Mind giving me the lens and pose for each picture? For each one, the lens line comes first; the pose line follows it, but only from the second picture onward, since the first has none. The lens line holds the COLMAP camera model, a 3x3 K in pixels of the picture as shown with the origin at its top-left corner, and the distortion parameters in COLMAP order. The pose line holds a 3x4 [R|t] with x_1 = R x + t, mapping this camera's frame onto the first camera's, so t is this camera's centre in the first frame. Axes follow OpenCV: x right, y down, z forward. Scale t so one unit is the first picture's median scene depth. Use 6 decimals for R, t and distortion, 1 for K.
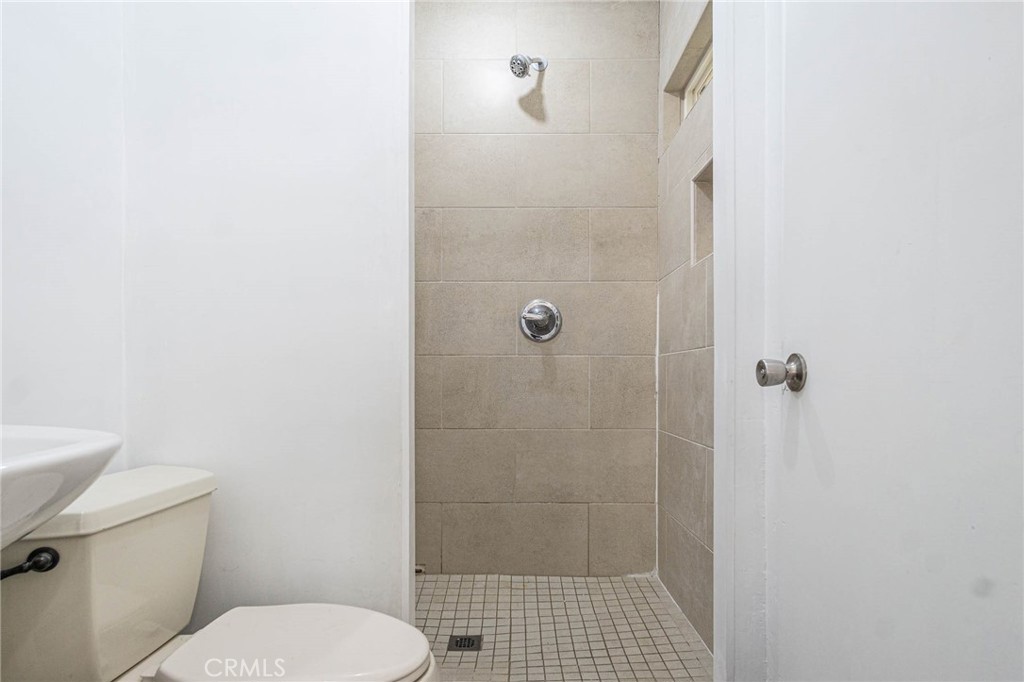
lens RADIAL K [[550.3, 0, 501.9], [0, 550.3, 373.8], [0, 0, 1]] dist [-0.001128, 0.000897]
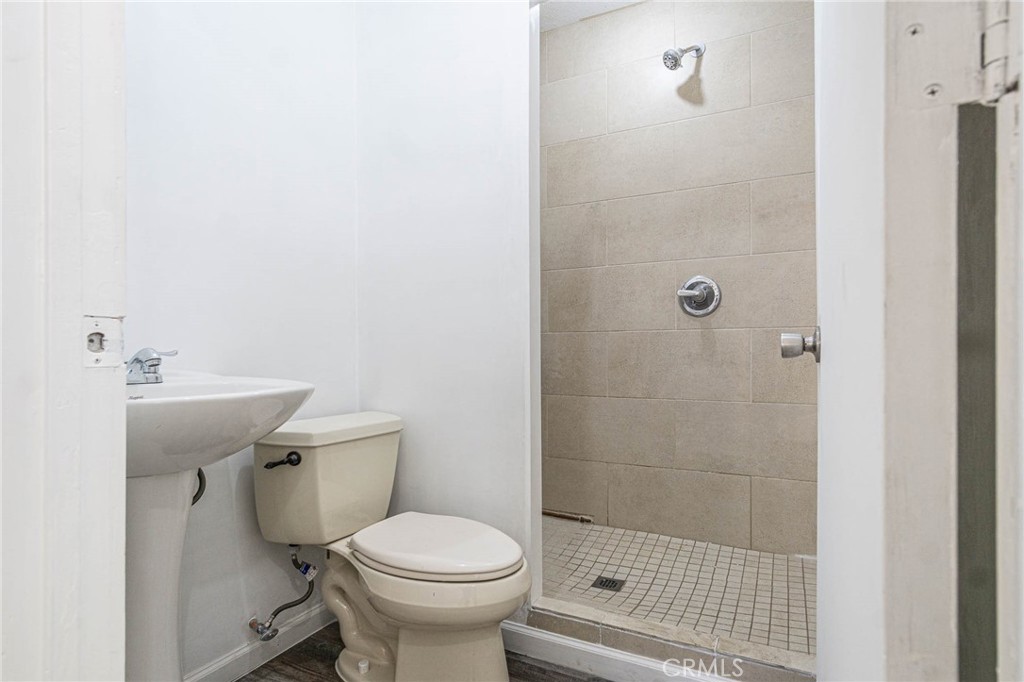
lens RADIAL K [[550.3, 0, 513.2], [0, 550.3, 345.3], [0, 0, 1]] dist [-0.001128, 0.000897]
pose [[0.890829, -0.008864, -0.454251, 0.230060], [0.006543, 0.999956, -0.006681, 0.001076], [0.454291, 0.002979, 0.890848, -0.088204]]
